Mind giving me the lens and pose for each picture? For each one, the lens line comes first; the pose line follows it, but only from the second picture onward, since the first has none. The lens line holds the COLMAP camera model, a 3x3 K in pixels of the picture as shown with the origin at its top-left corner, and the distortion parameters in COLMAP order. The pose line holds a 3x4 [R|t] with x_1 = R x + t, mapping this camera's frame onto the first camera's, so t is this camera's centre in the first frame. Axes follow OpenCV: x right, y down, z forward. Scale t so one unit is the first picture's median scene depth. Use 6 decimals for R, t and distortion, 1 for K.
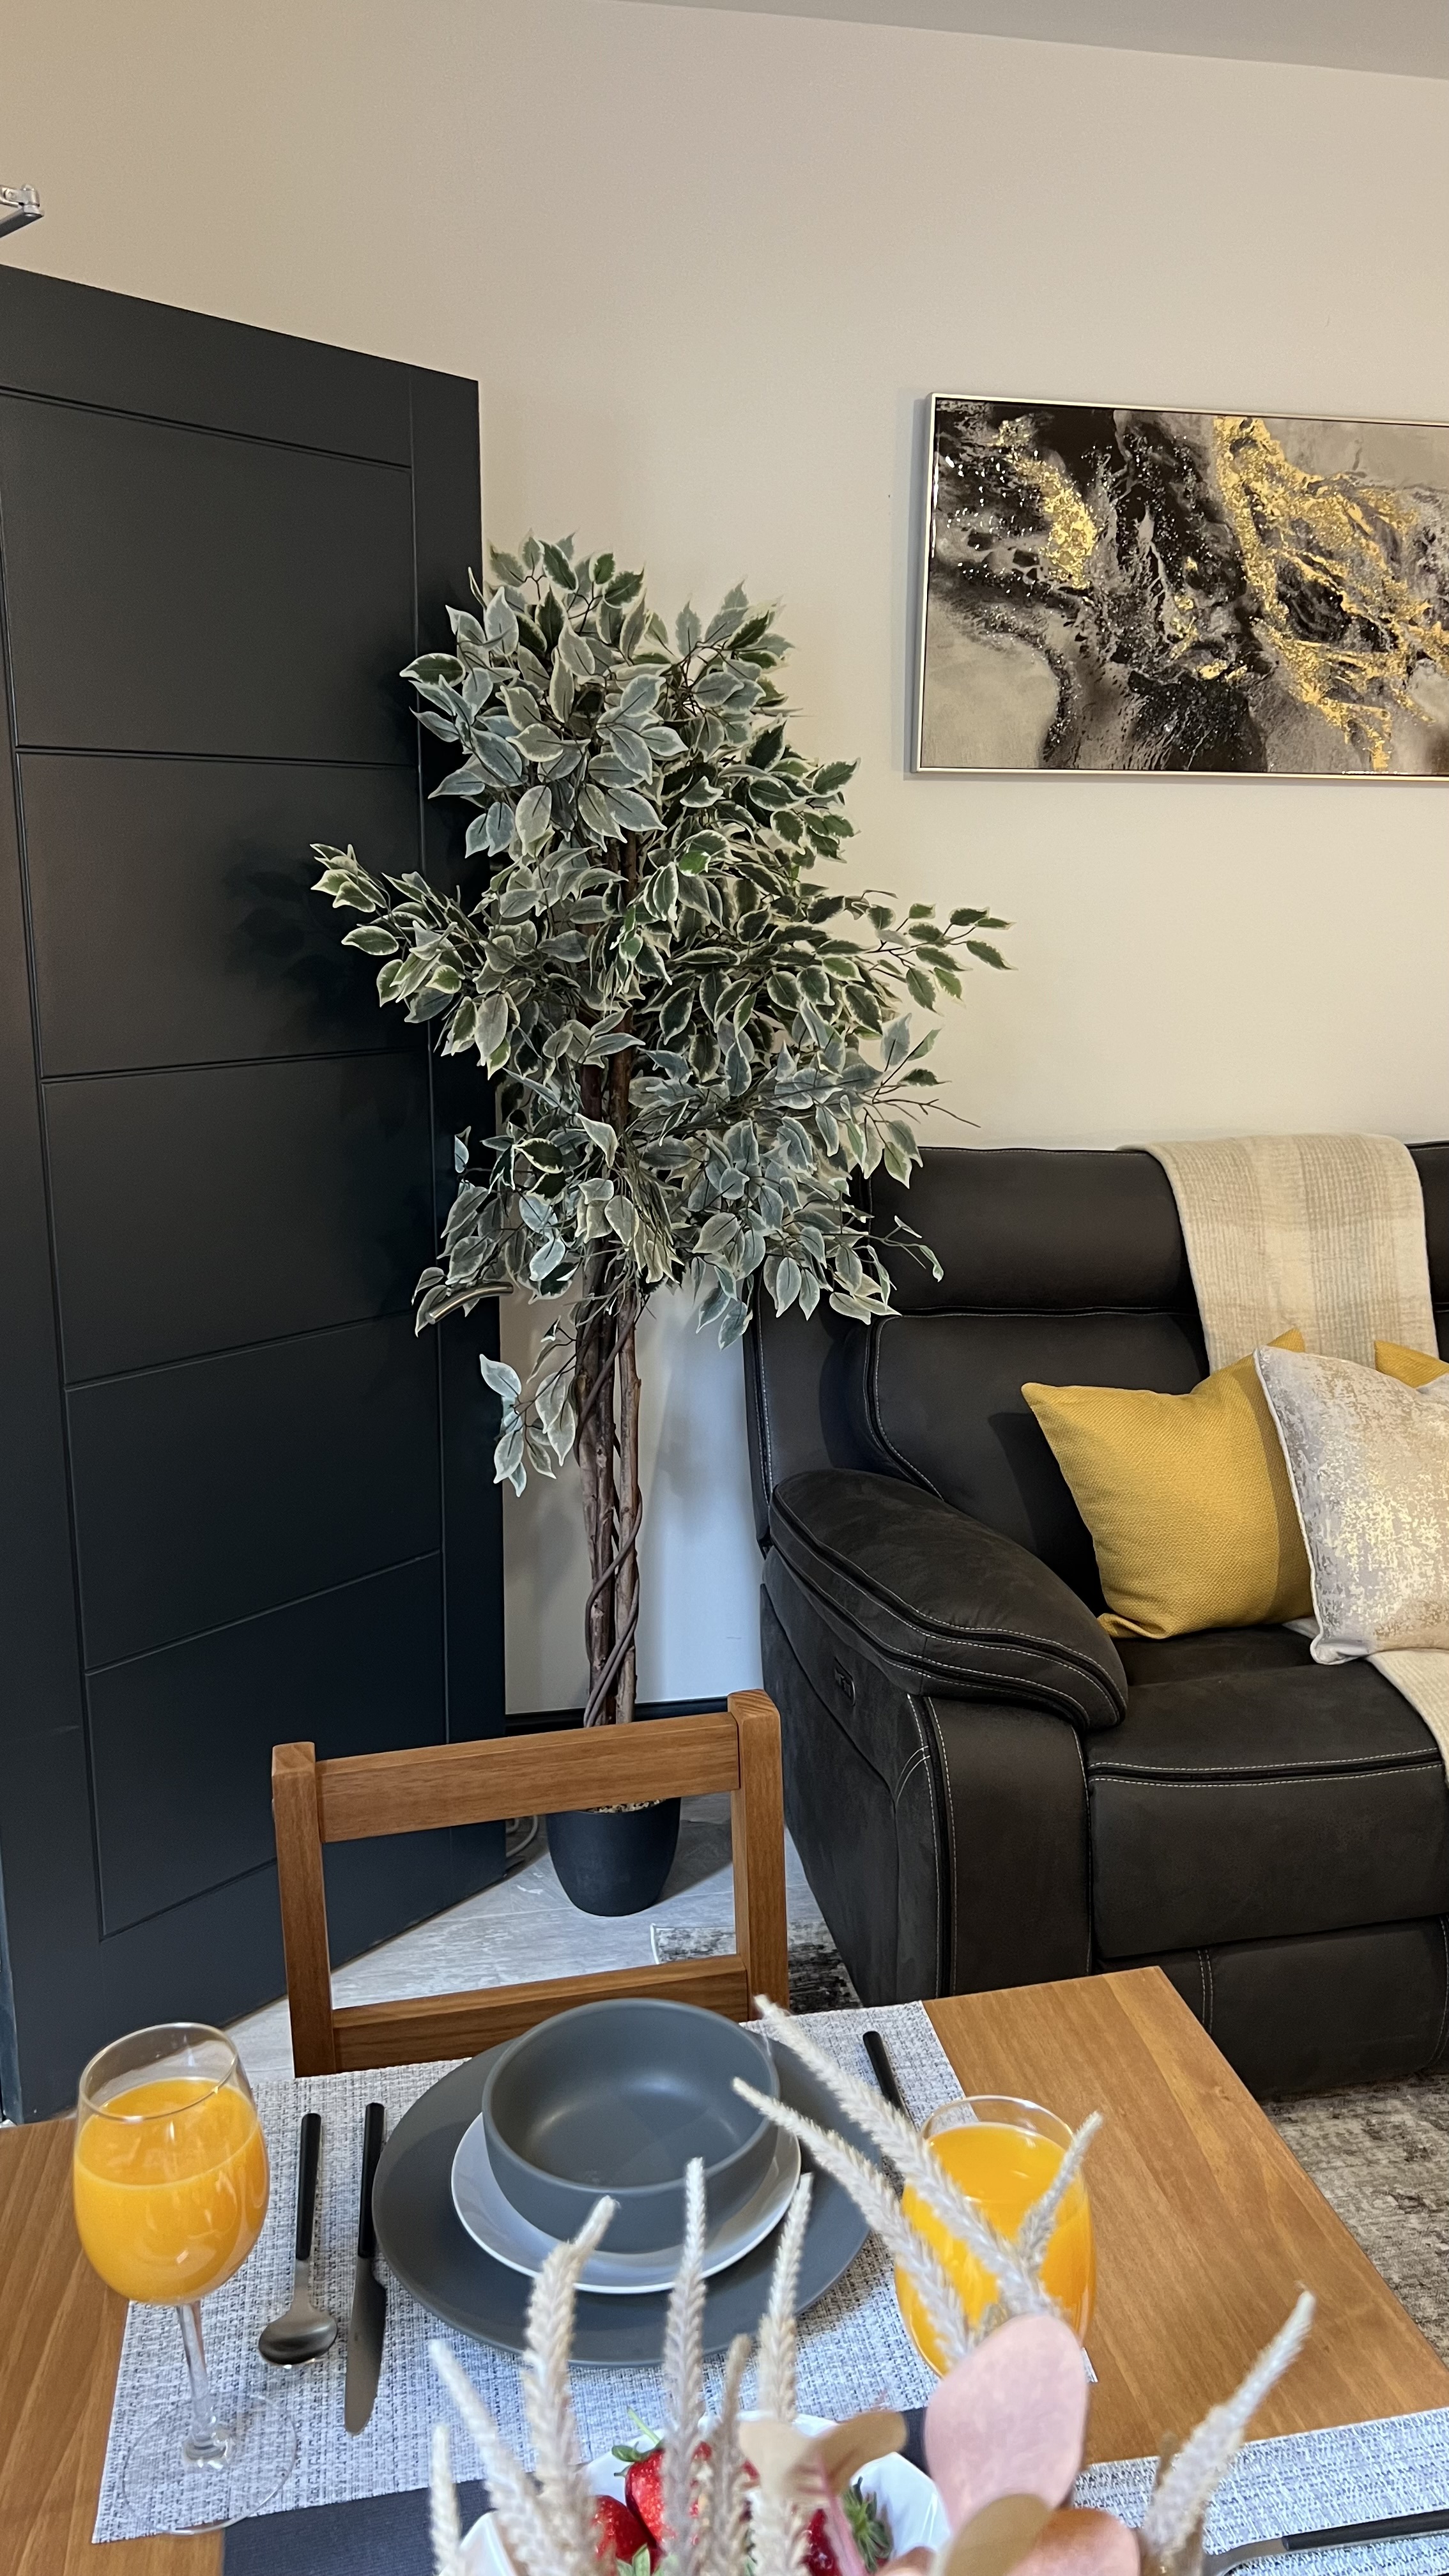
lens RADIAL K [[1963.9, 0, 725.6], [0, 1963.9, 1298.4], [0, 0, 1]] dist [0.015334, -0.002173]
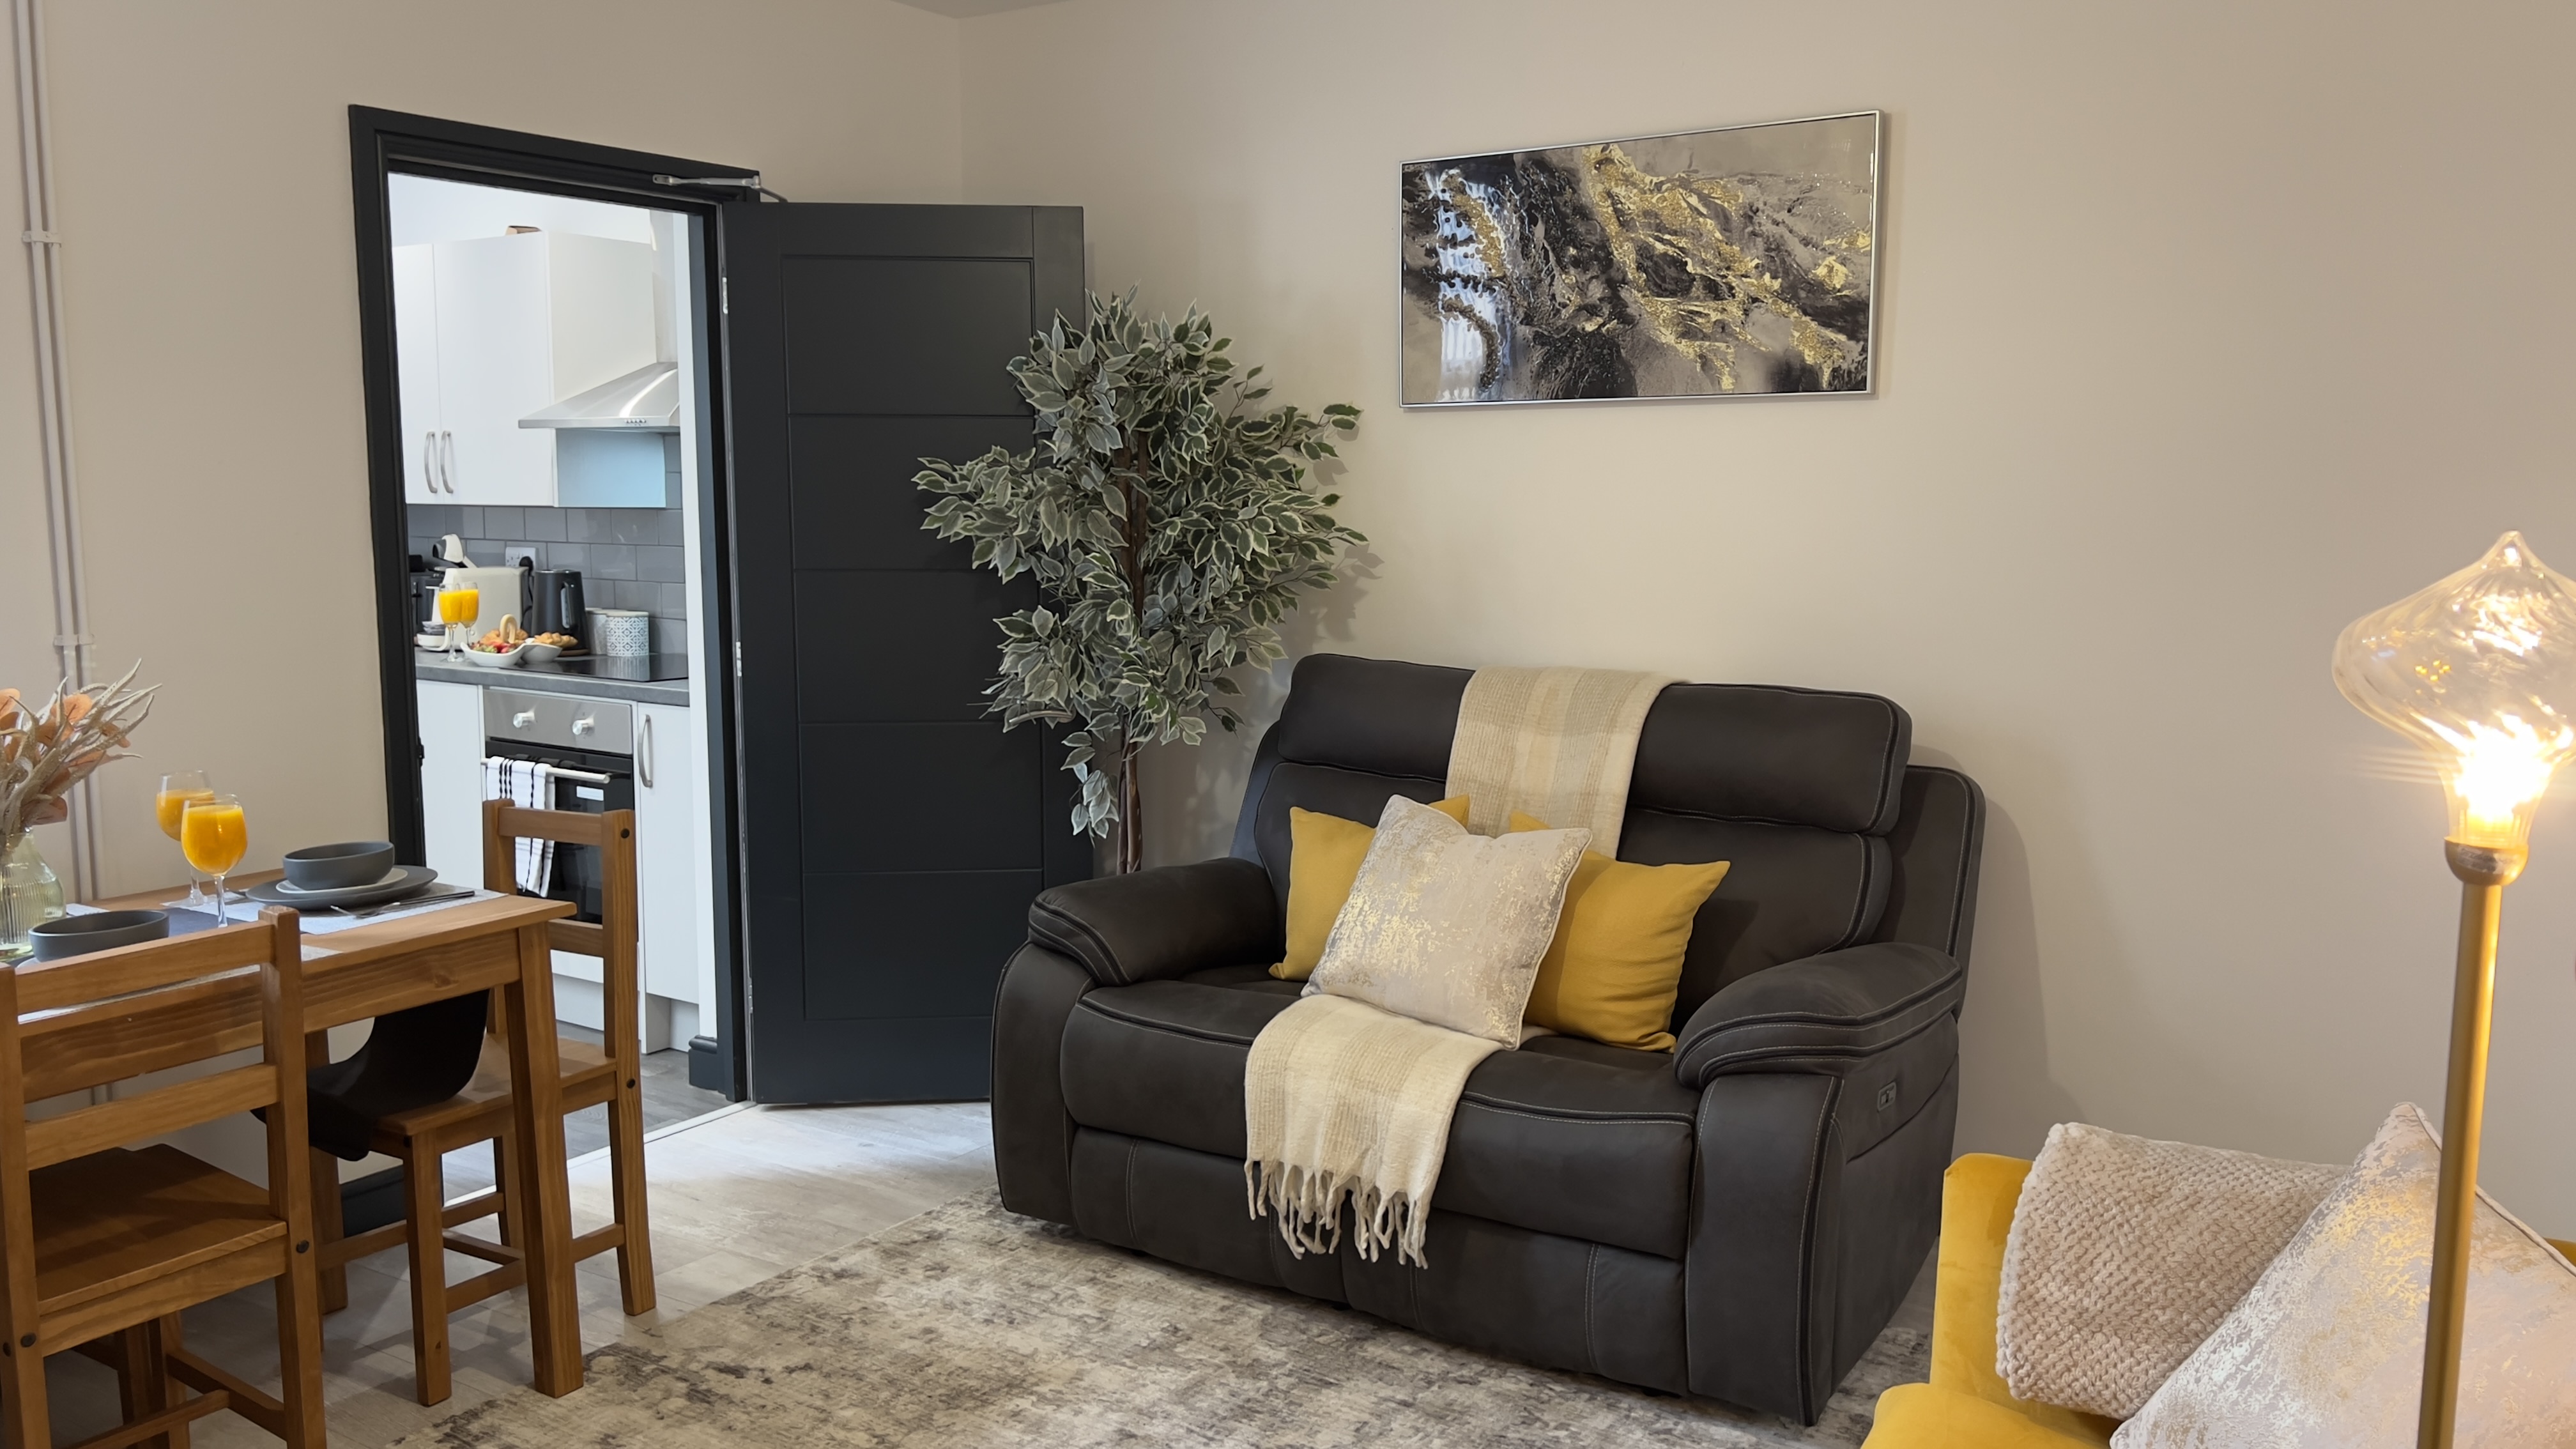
lens RADIAL K [[1963.9, 0, 1305.4], [0, 1963.9, 724.9], [0, 0, 1]] dist [0.015334, -0.002173]
pose [[0.697668, 0.070838, -0.712910, 1.094229], [-0.162030, 0.984917, -0.060701, 0.062917], [0.697857, 0.157862, 0.698623, -0.029667]]
